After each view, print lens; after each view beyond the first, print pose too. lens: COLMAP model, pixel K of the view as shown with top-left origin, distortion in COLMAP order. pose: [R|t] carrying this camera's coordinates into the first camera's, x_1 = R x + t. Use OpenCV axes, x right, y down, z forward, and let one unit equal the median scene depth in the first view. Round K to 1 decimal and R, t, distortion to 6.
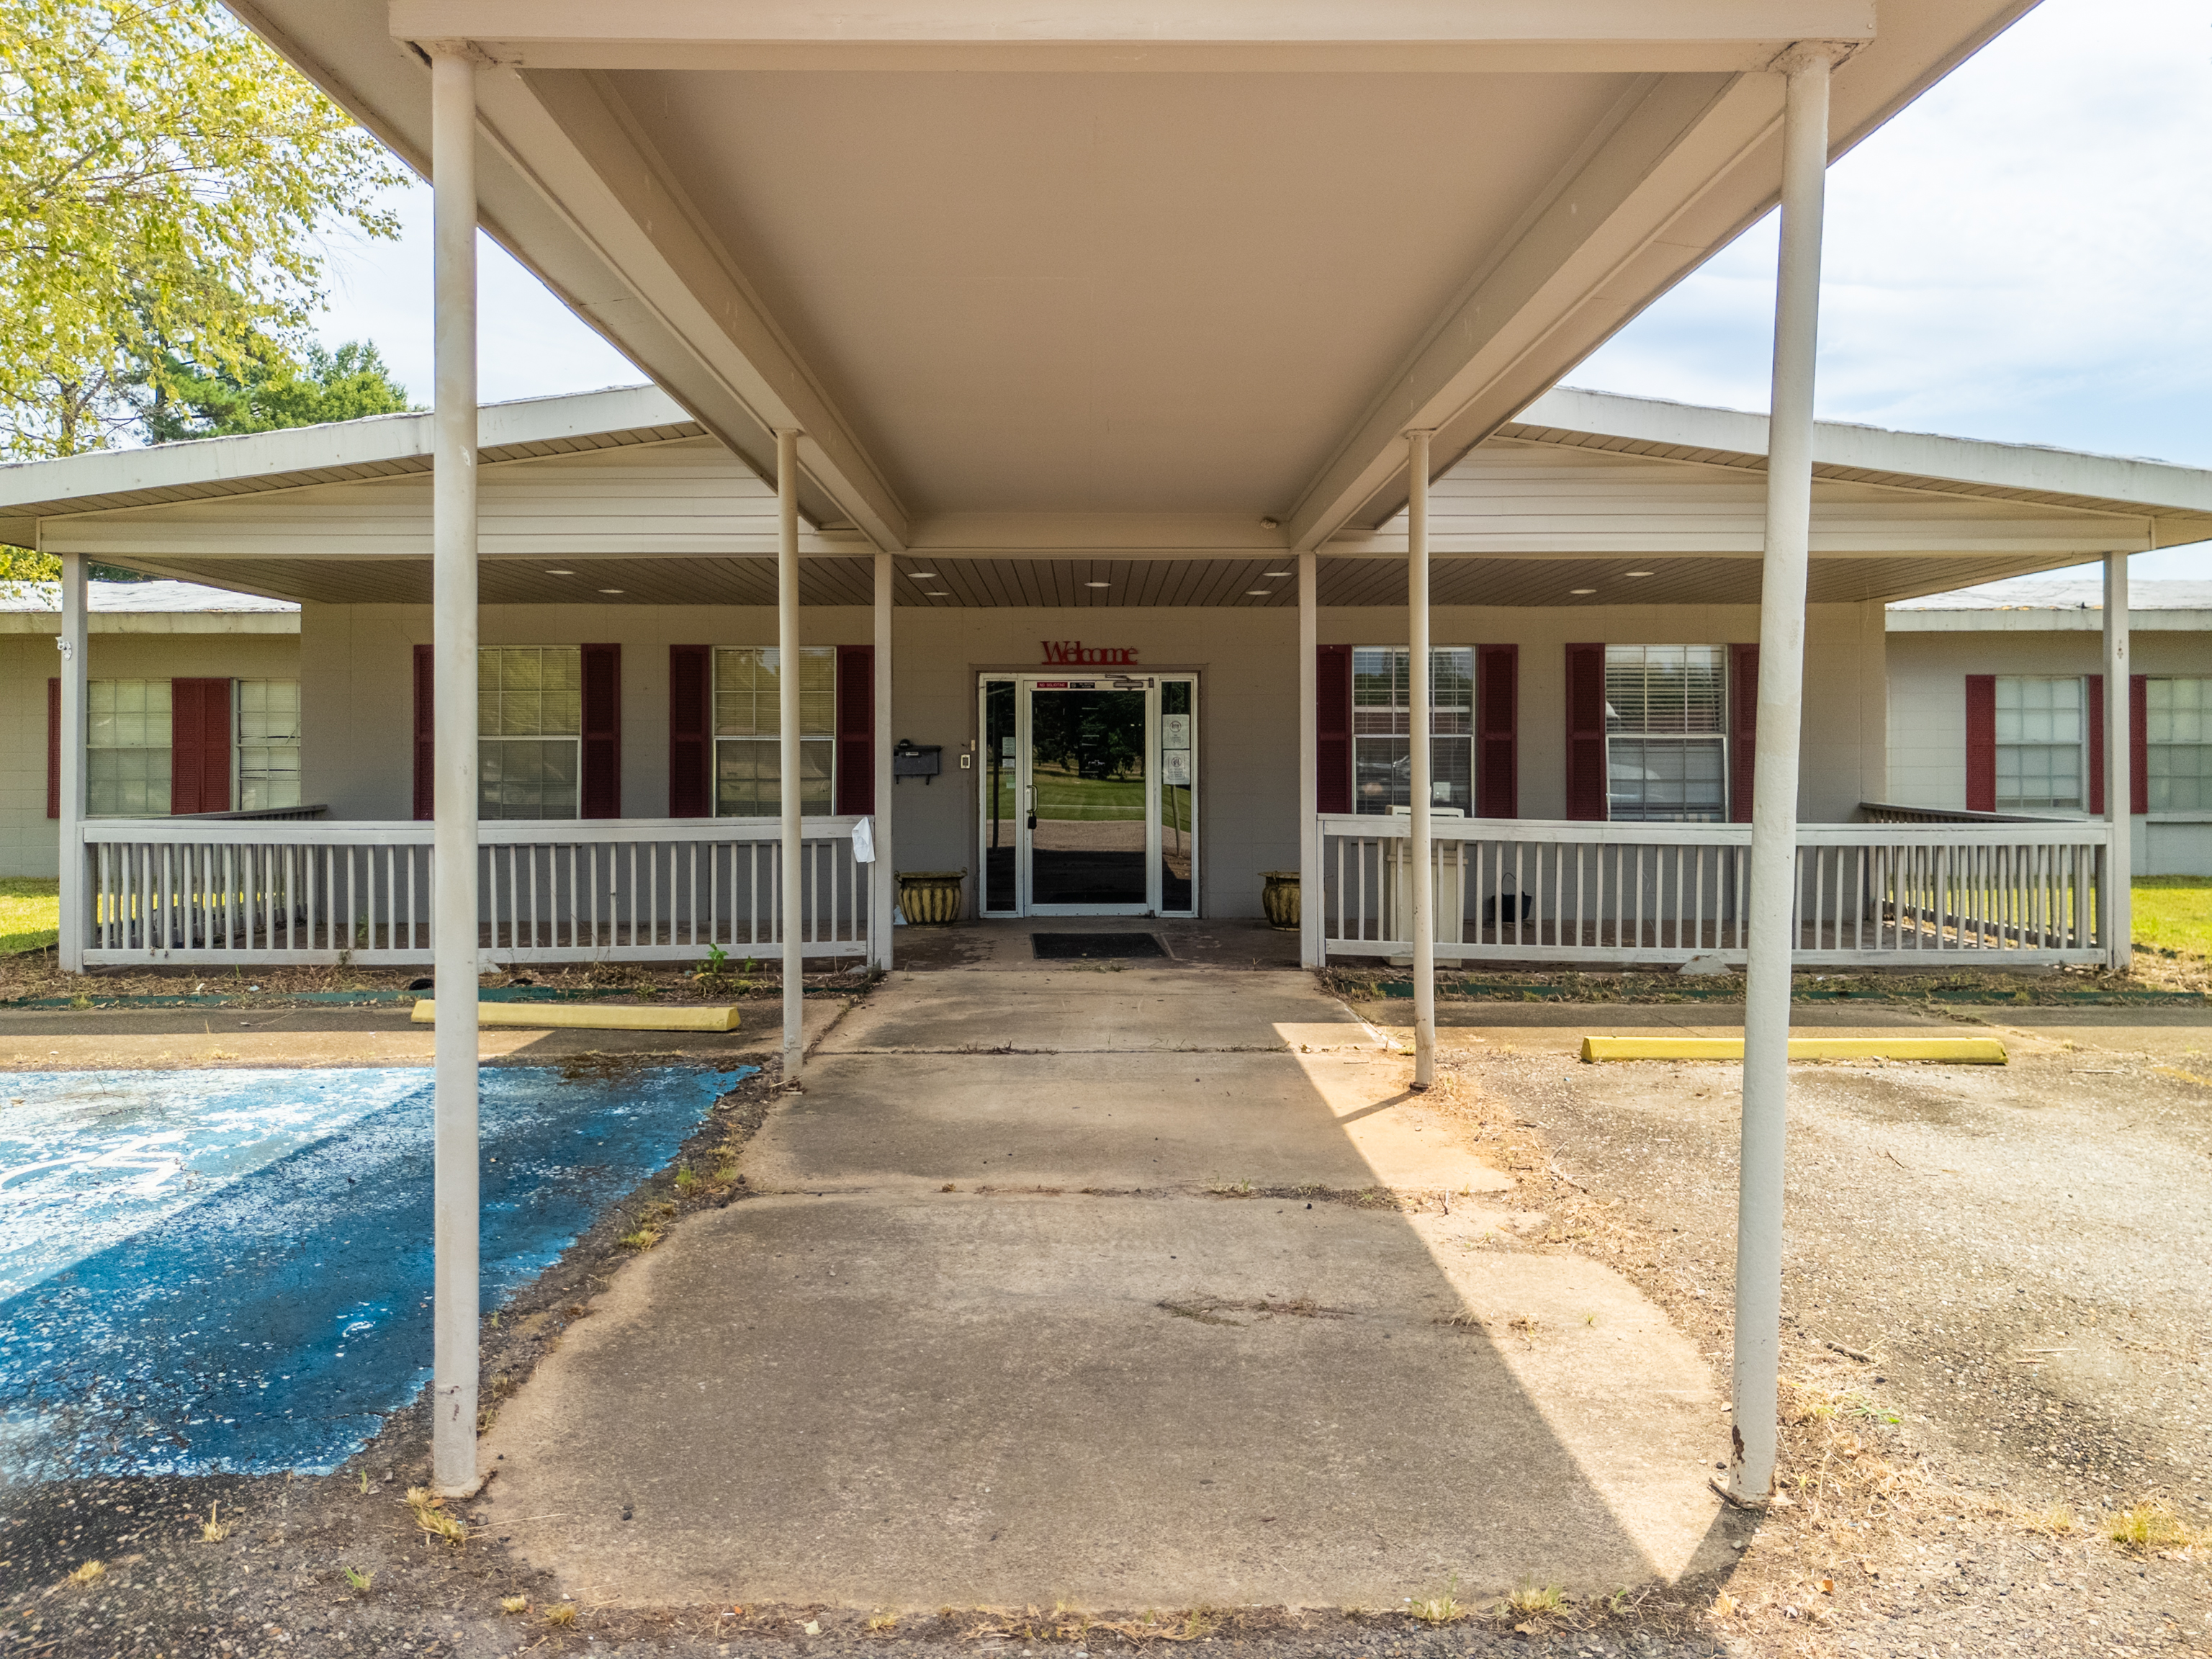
lens RADIAL K [[1549.0, 0, 1106.0], [0, 1549.0, 829.5], [0, 0, 1]] dist [-0.000267, -0.000097]
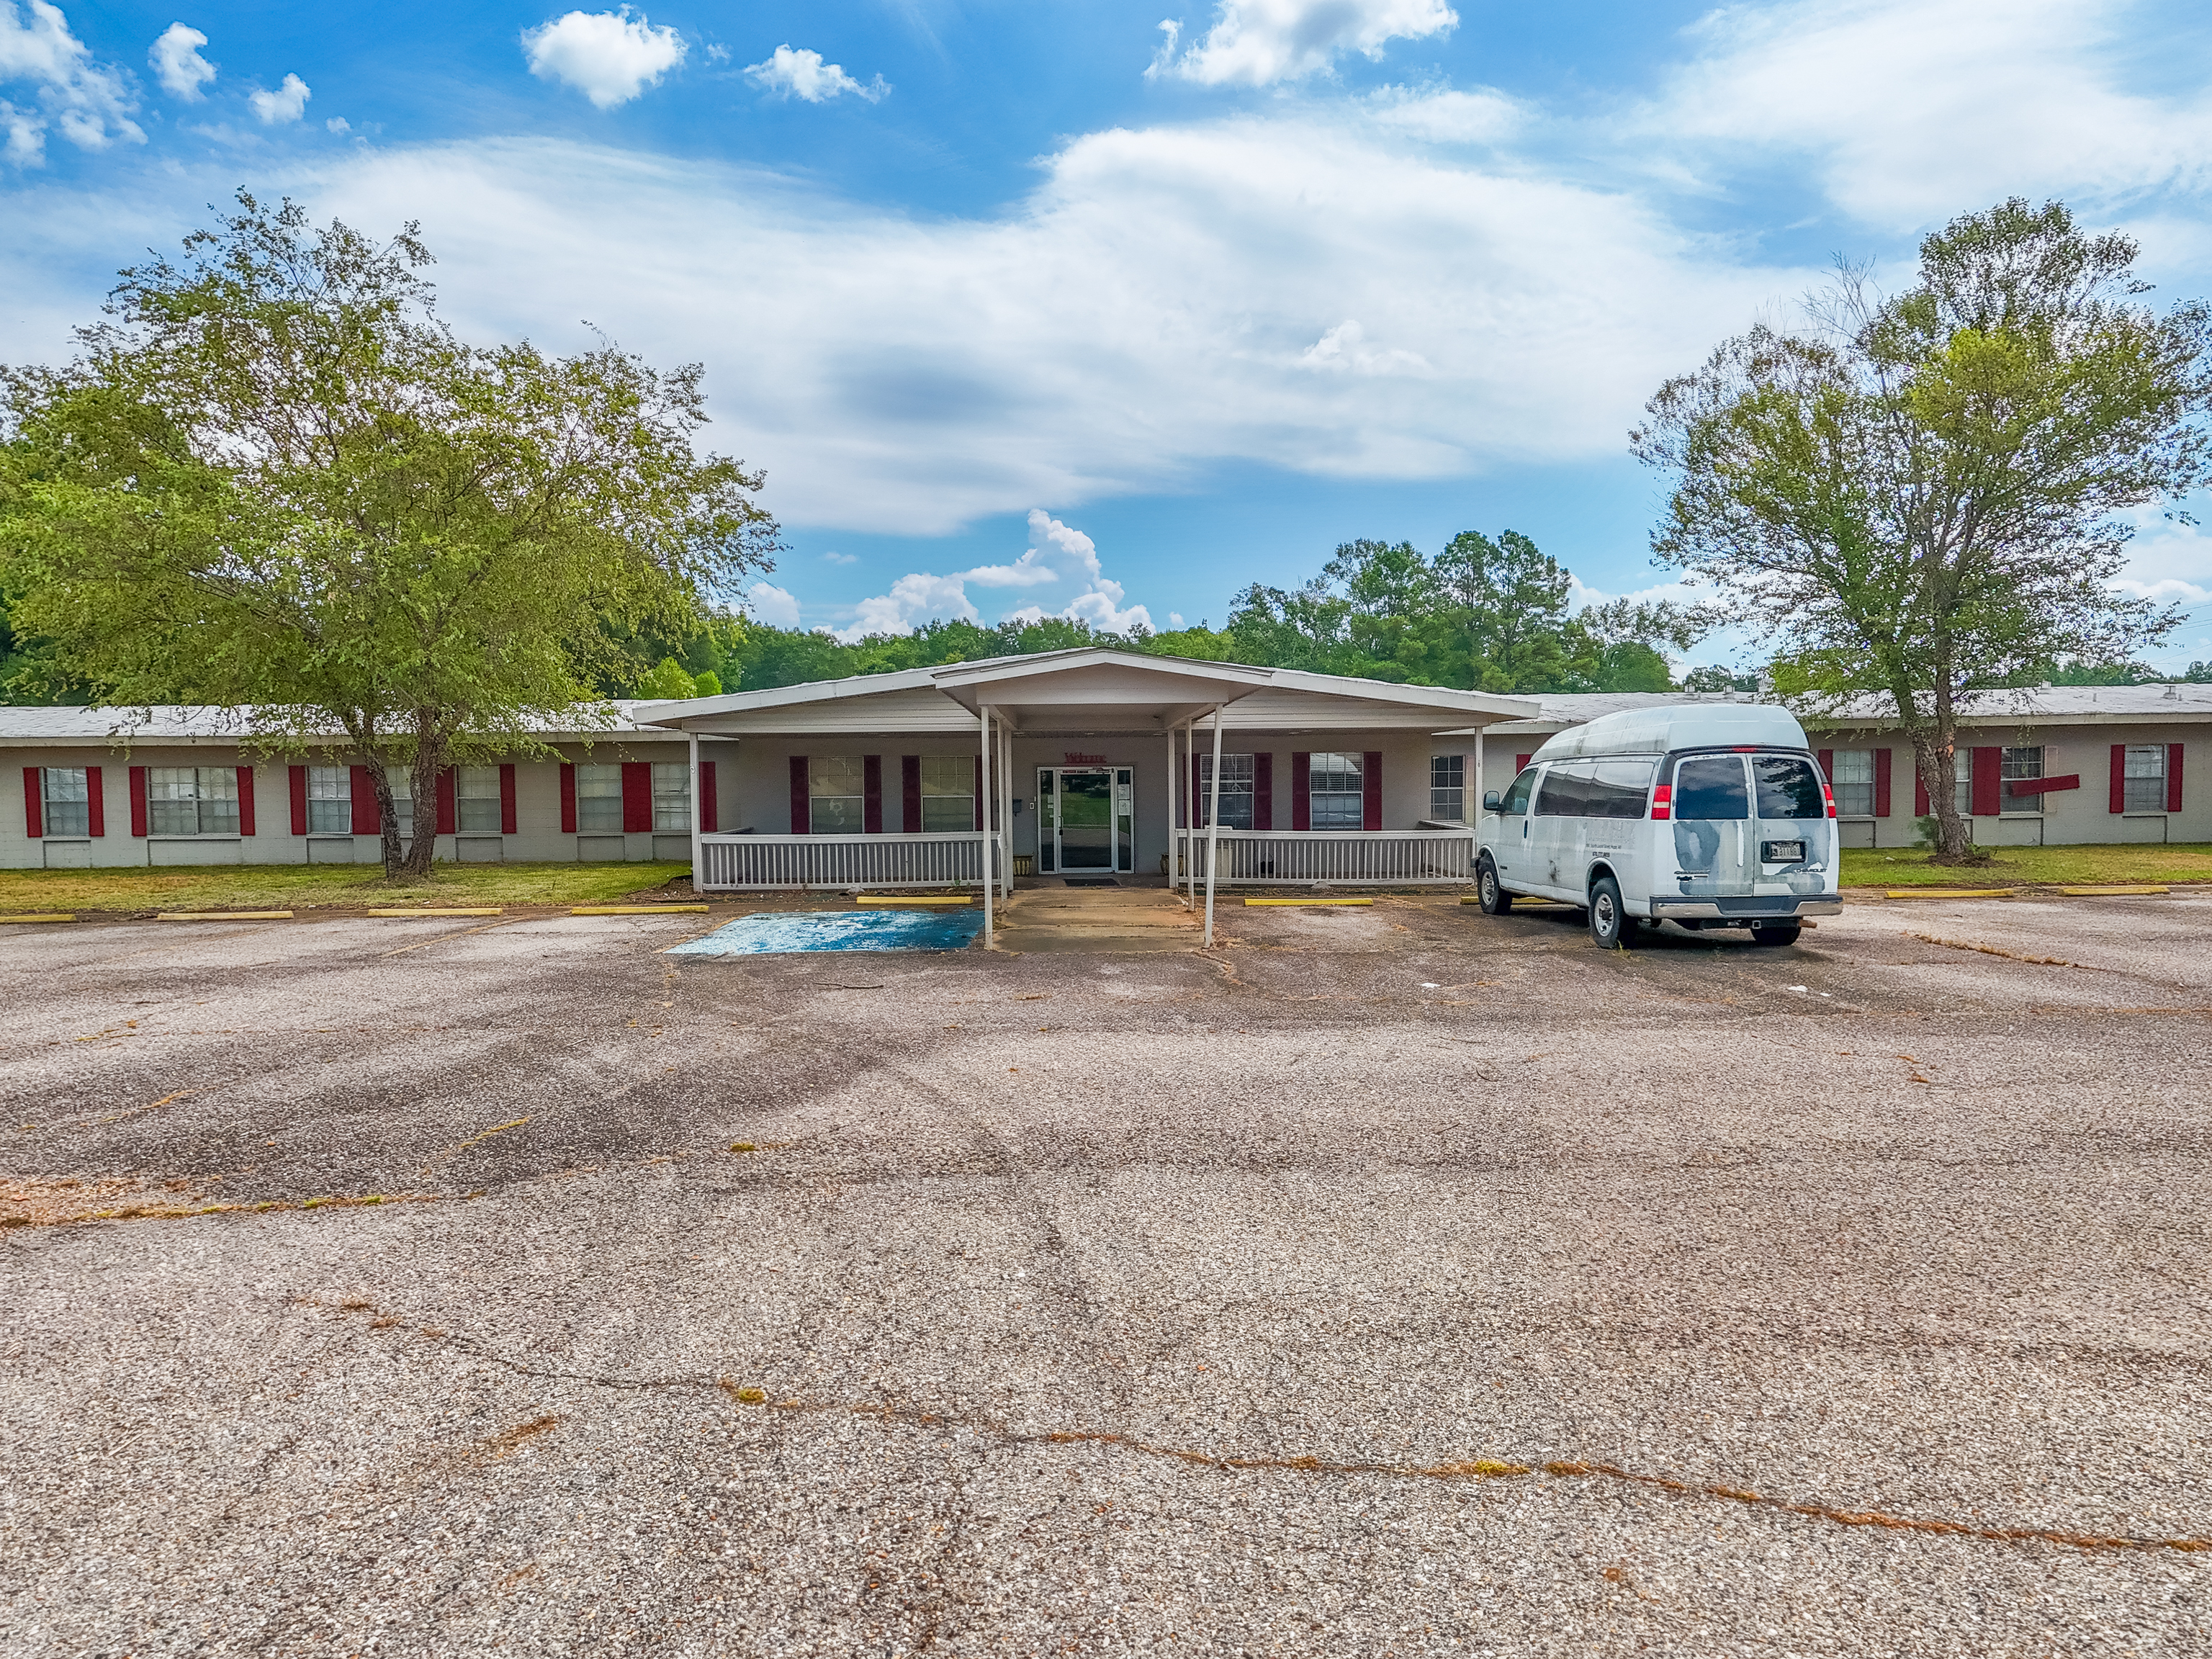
lens RADIAL K [[1546.5, 0, 1106.0], [0, 1546.5, 829.5], [0, 0, 1]] dist [0.000237, 0.000001]
pose [[0.999850, -0.008103, 0.015333, -0.016983], [0.008081, 0.999966, 0.001456, -0.011329], [-0.015344, -0.001331, 0.999881, -1.312077]]
